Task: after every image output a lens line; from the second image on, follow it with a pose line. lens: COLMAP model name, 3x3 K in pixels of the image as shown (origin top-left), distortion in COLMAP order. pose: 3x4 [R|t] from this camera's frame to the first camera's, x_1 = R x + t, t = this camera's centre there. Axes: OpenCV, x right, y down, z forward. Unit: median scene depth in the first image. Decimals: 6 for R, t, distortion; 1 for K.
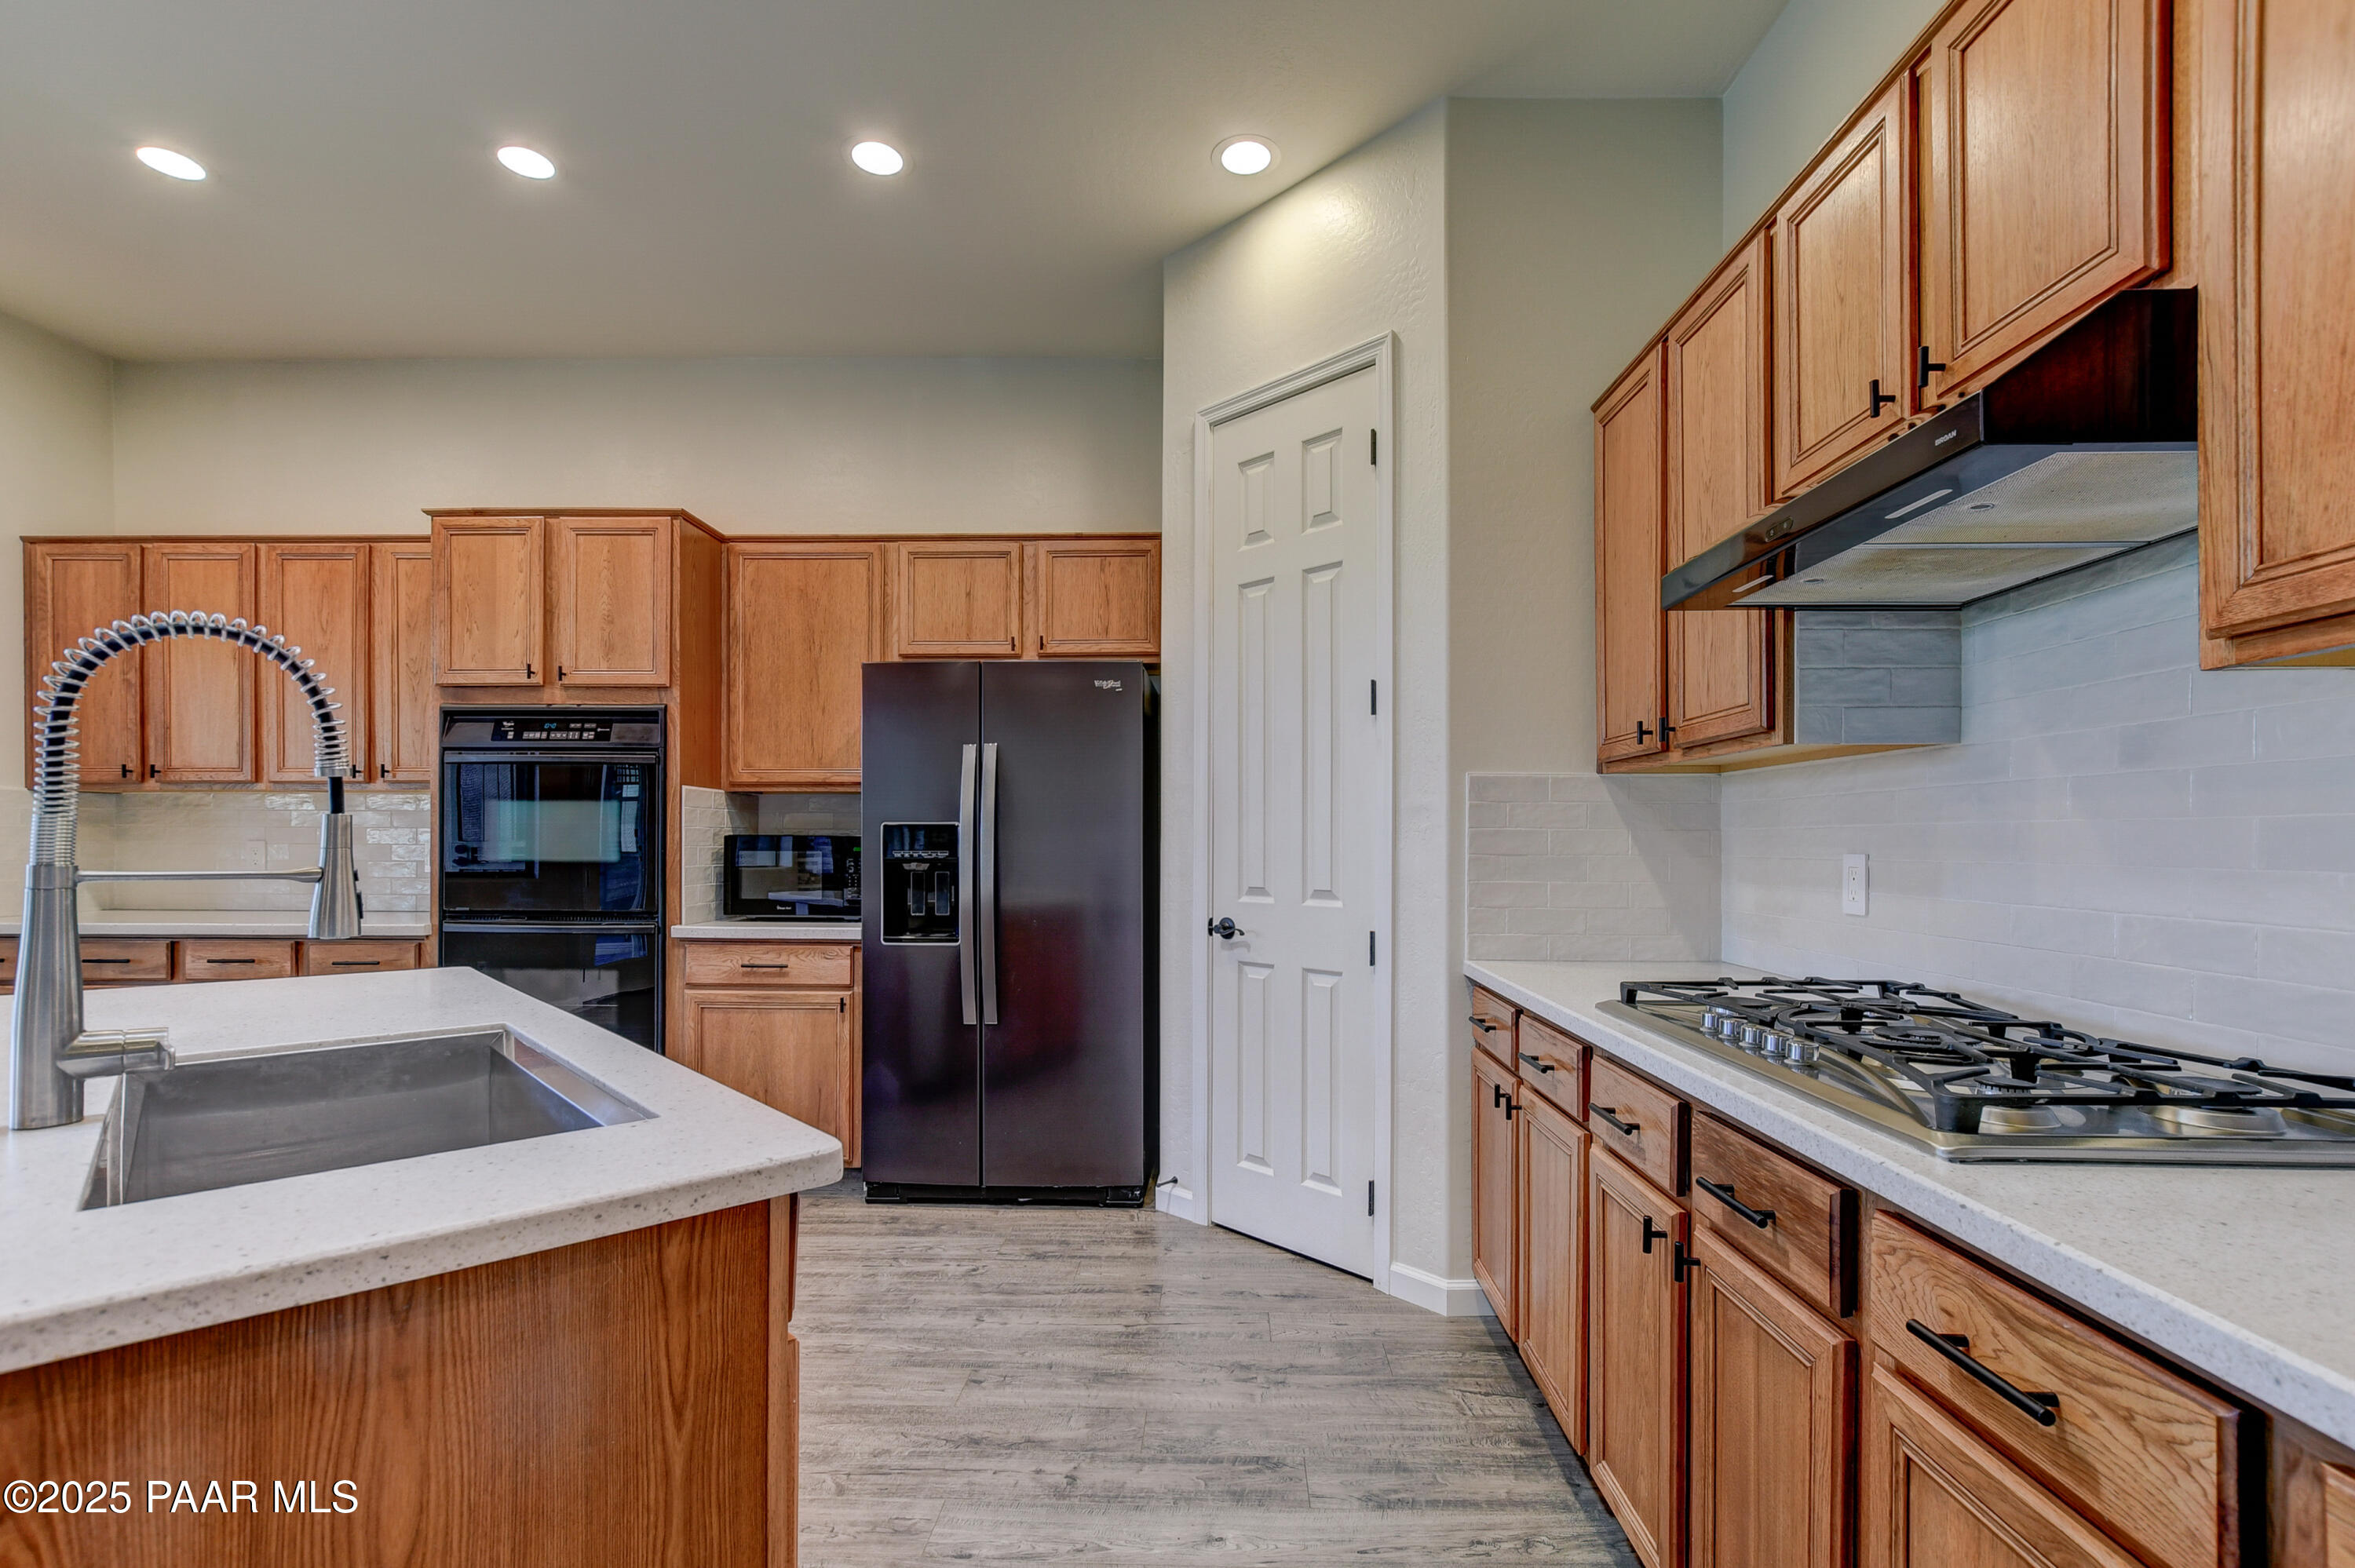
lens RADIAL K [[1072.7, 0, 1187.5], [0, 1072.7, 847.7], [0, 0, 1]] dist [-0.006858, 0.003385]
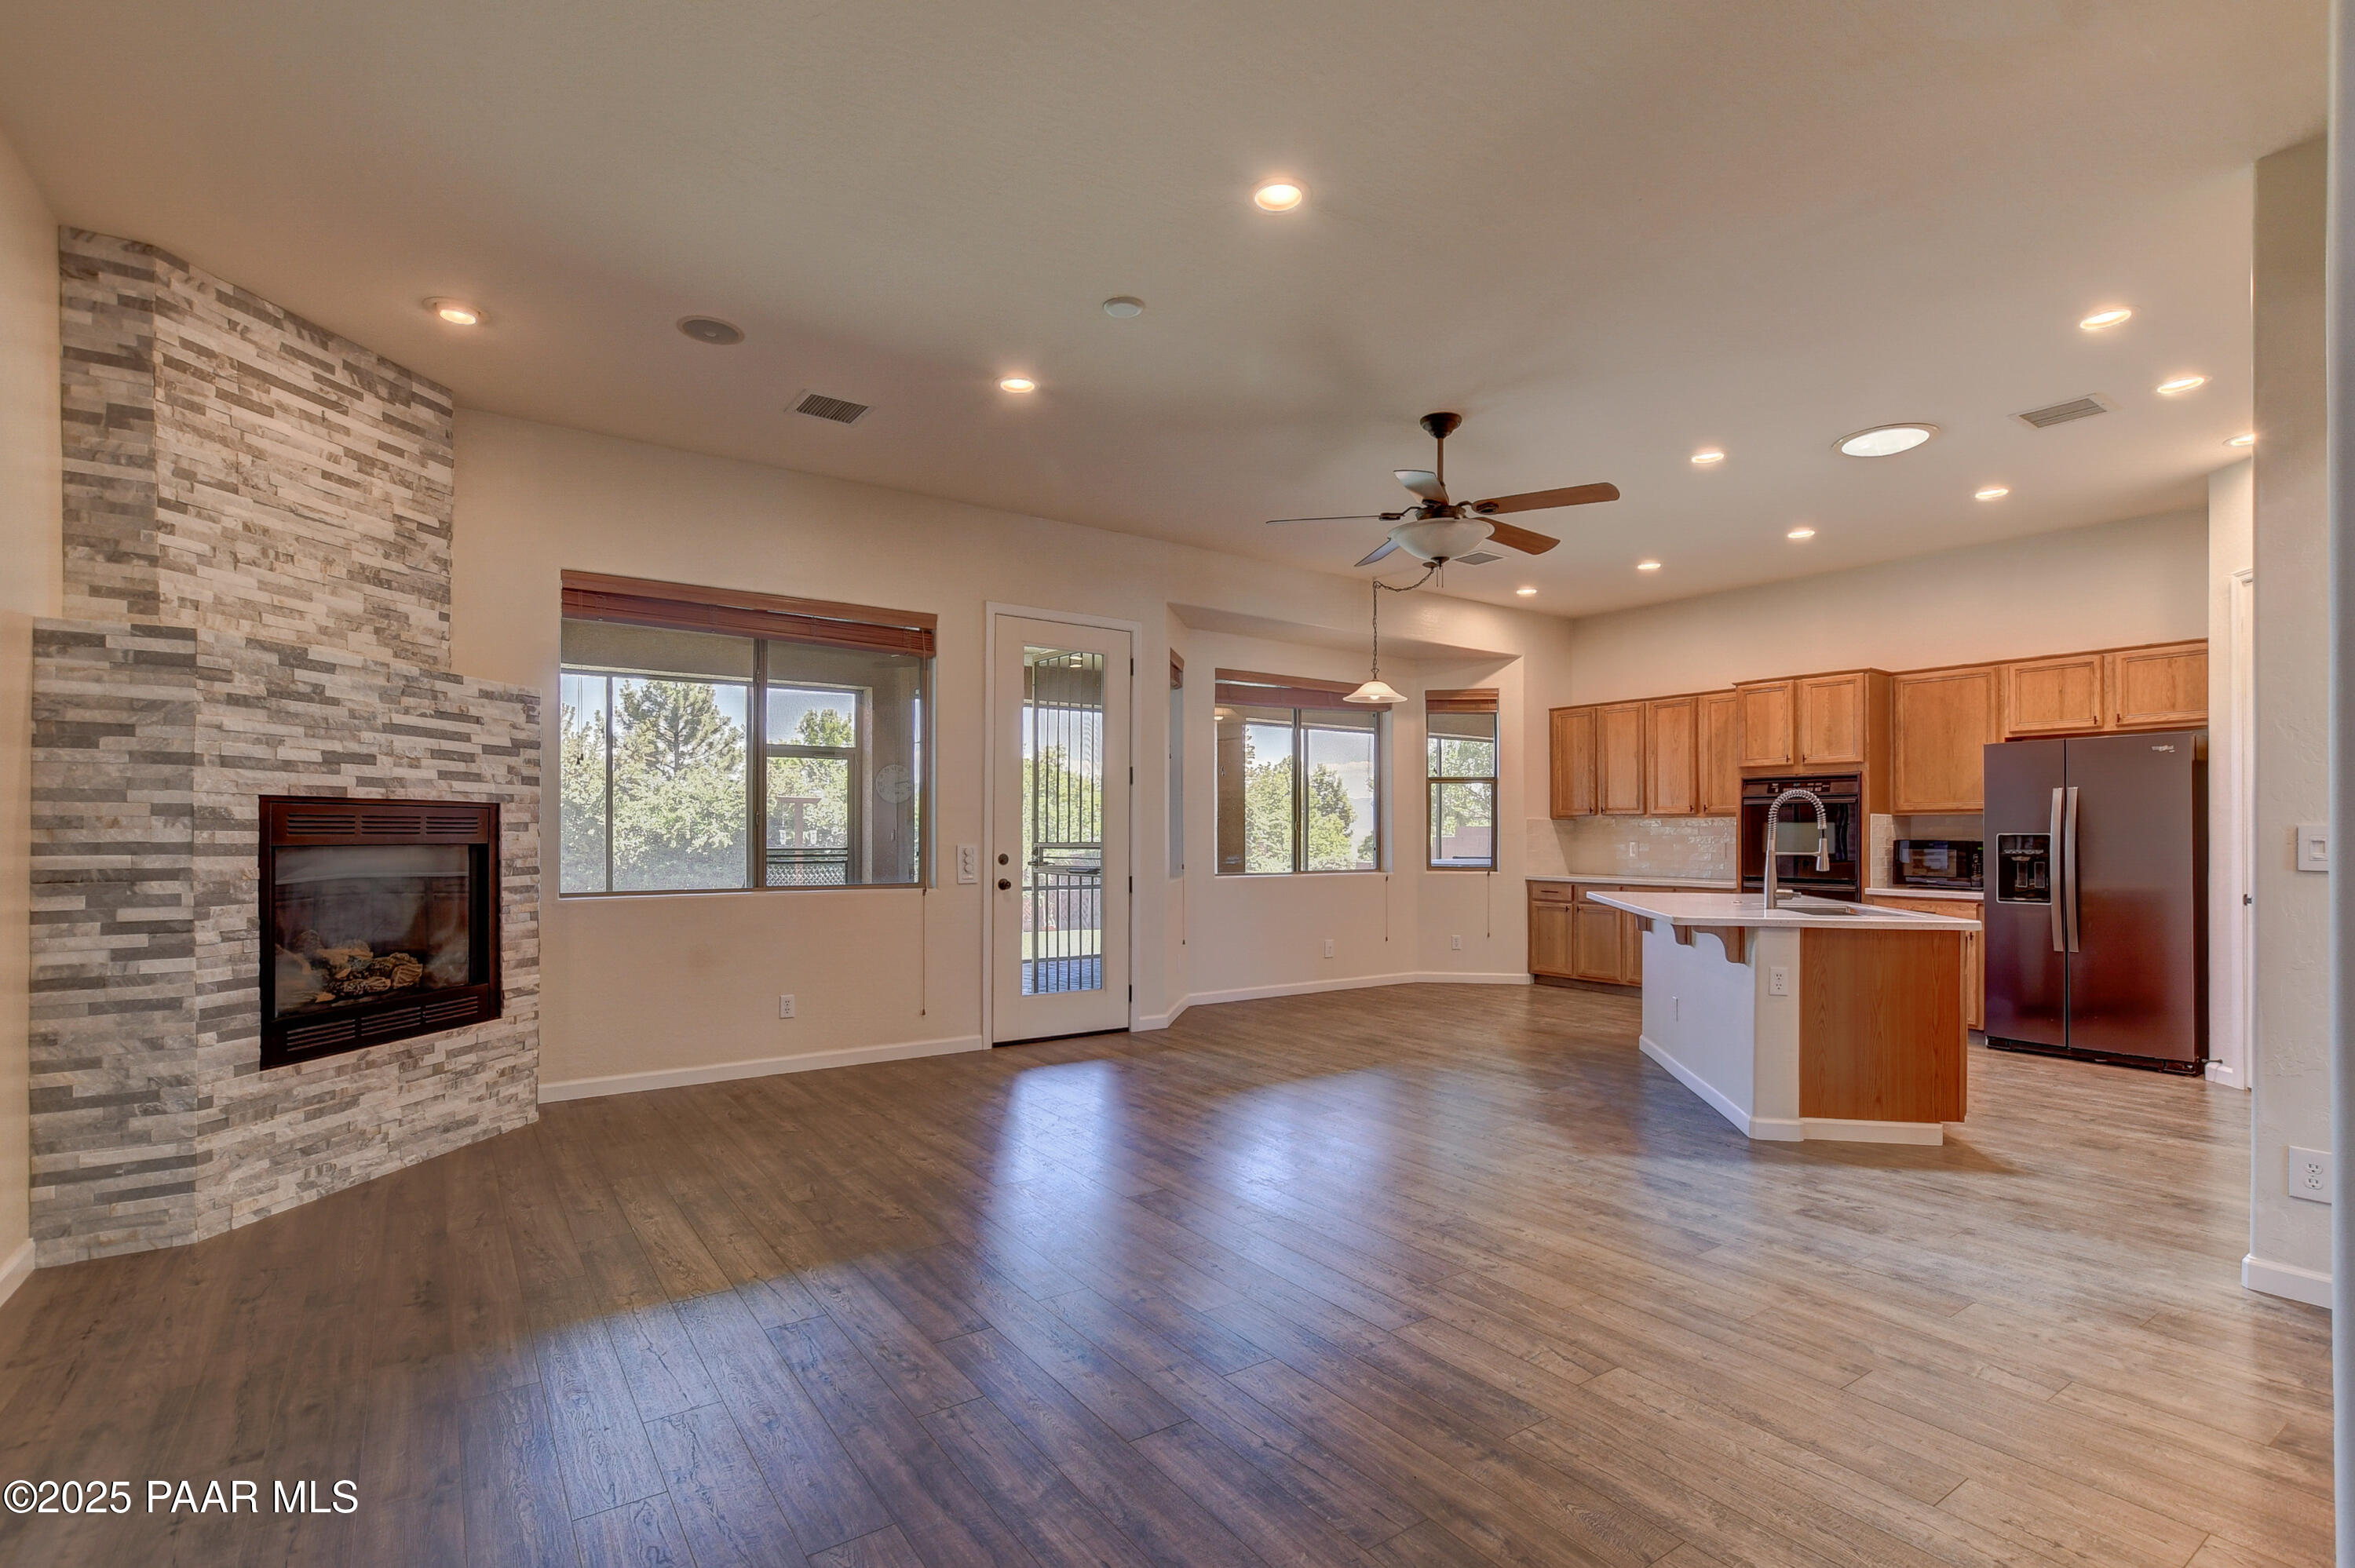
lens RADIAL K [[1072.7, 0, 1188.3], [0, 1072.7, 833.5], [0, 0, 1]] dist [-0.006858, 0.003385]
pose [[0.596893, -0.003503, -0.802313, 0.329685], [-0.006628, 0.999935, -0.009298, 0.002725], [0.802293, 0.010868, 0.596831, -1.104887]]
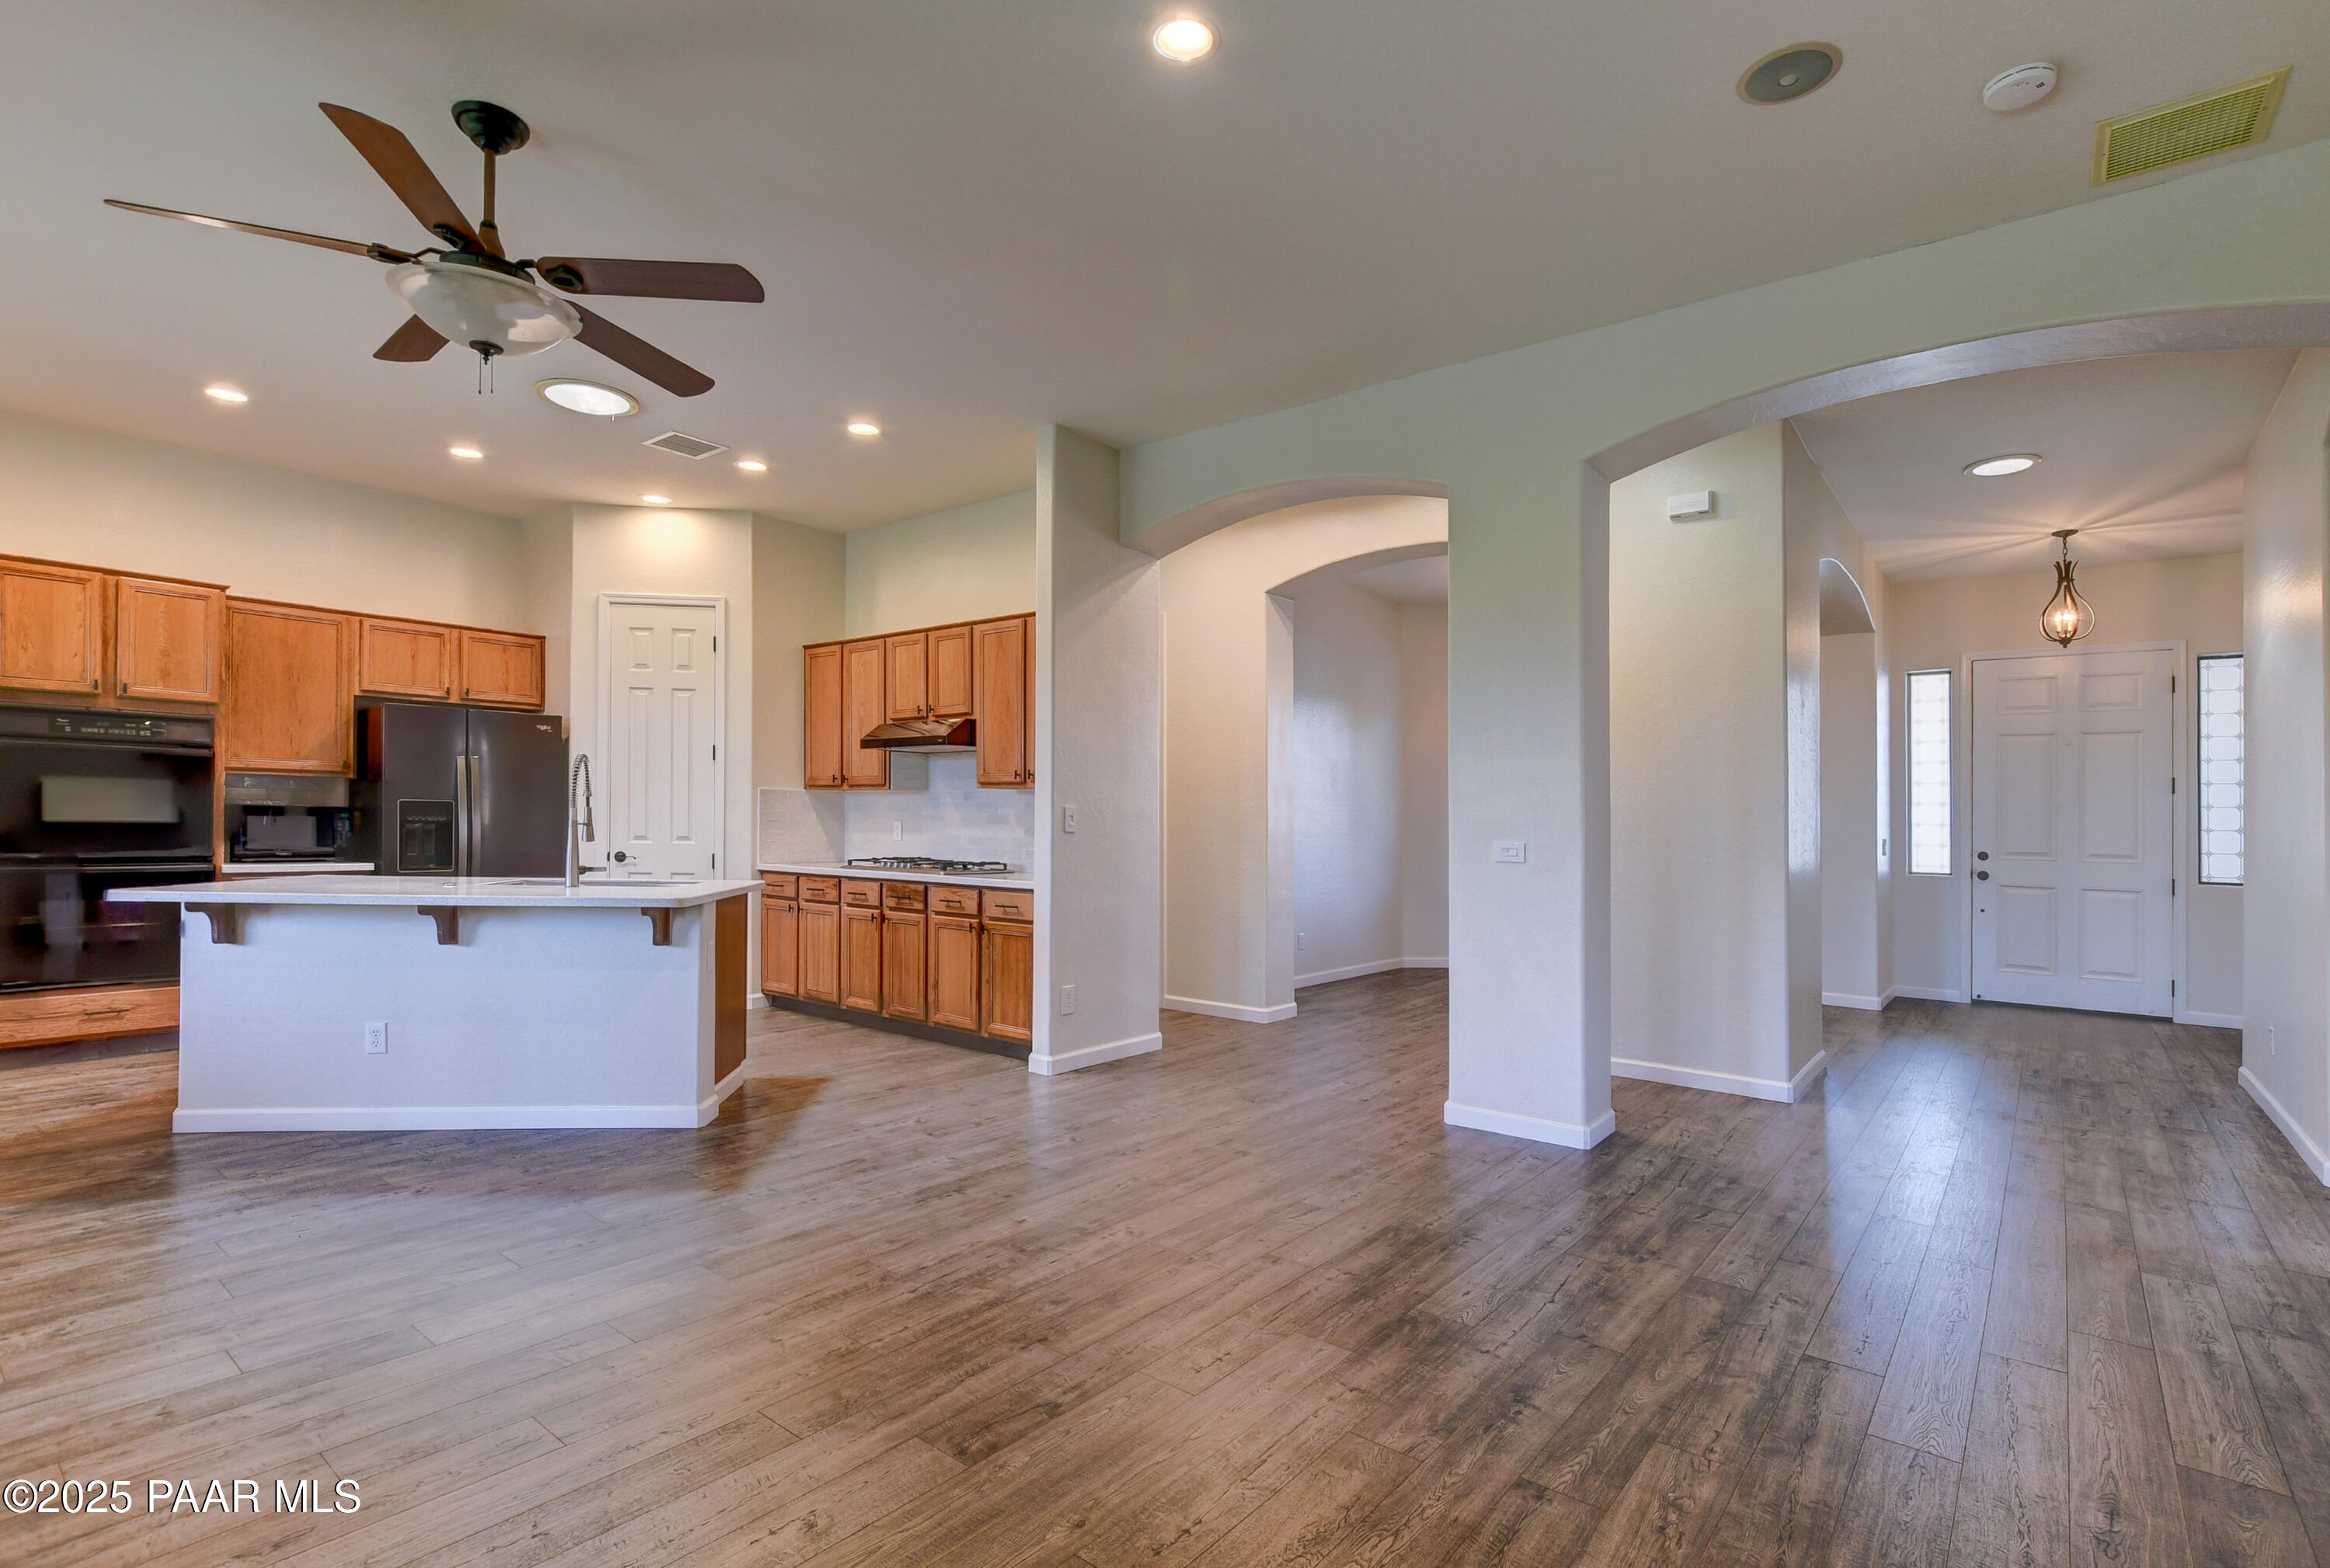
lens RADIAL K [[1125.0, 0, 1148.4], [0, 1125.0, 832.3], [0, 0, 1]] dist [-0.001139, 0.003012]
pose [[0.614585, -0.002118, 0.788848, -0.924495], [-0.009691, 0.999901, 0.010235, -0.001303], [-0.788791, -0.013935, 0.614504, -0.978949]]
